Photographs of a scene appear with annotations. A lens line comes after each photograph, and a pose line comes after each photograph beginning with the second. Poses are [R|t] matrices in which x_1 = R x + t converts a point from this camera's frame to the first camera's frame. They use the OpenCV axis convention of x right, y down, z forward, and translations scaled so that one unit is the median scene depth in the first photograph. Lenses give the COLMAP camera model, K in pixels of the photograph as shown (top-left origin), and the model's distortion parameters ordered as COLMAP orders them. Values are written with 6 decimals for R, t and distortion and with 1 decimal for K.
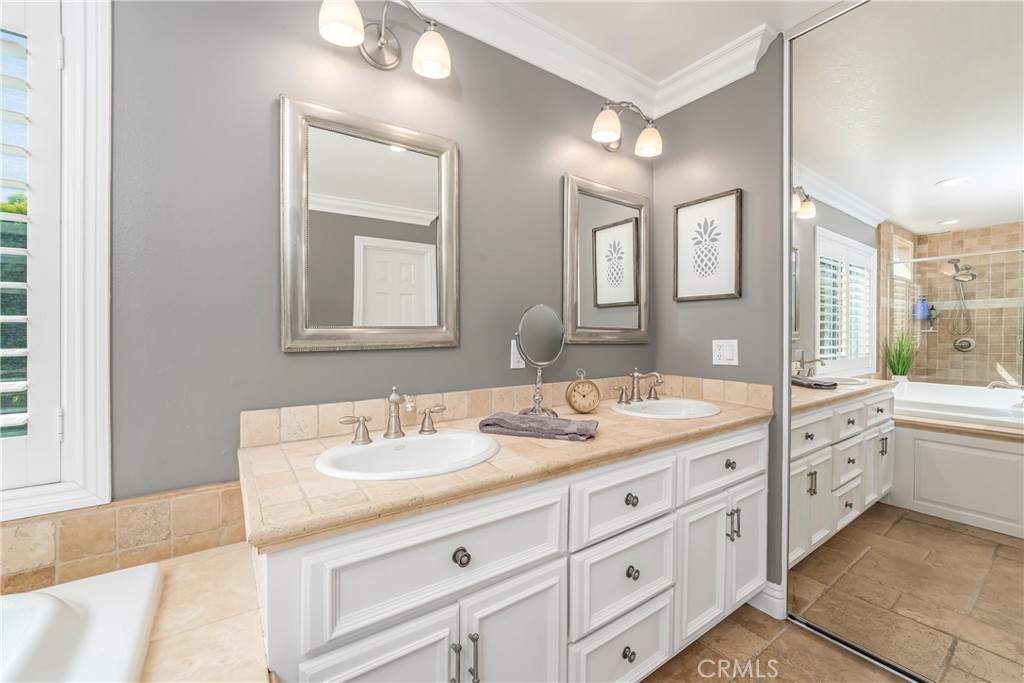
lens RADIAL K [[421.3, 0, 514.3], [0, 421.3, 337.4], [0, 0, 1]] dist [-0.012439, 0.000680]
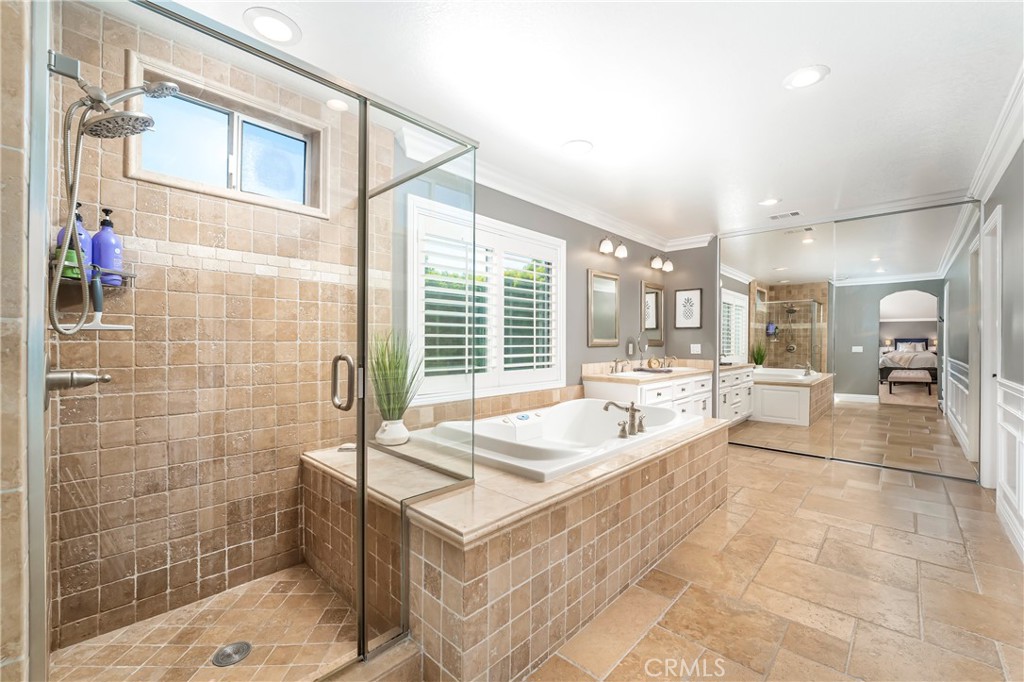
lens RADIAL K [[421.3, 0, 514.3], [0, 421.3, 336.9], [0, 0, 1]] dist [-0.012439, 0.000680]
pose [[0.980059, 0.010473, 0.198429, -1.940748], [-0.007845, 0.999871, -0.014026, 0.010549], [-0.198550, 0.012189, 0.980015, -2.320689]]
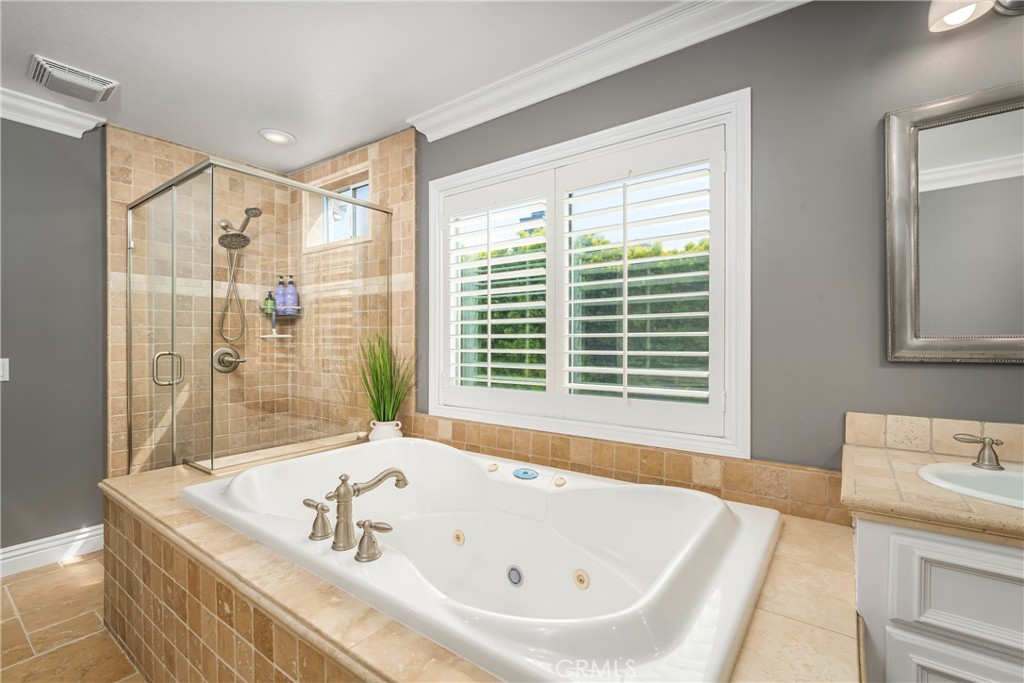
lens RADIAL K [[446.6, 0, 512.0], [0, 446.6, 341.5], [0, 0, 1]] dist [-0.012872, 0.000576]
pose [[0.318006, 0.000027, -0.948089, 0.208560], [-0.010009, 0.999944, -0.003329, 0.001623], [0.948036, 0.010548, 0.317989, -0.254793]]
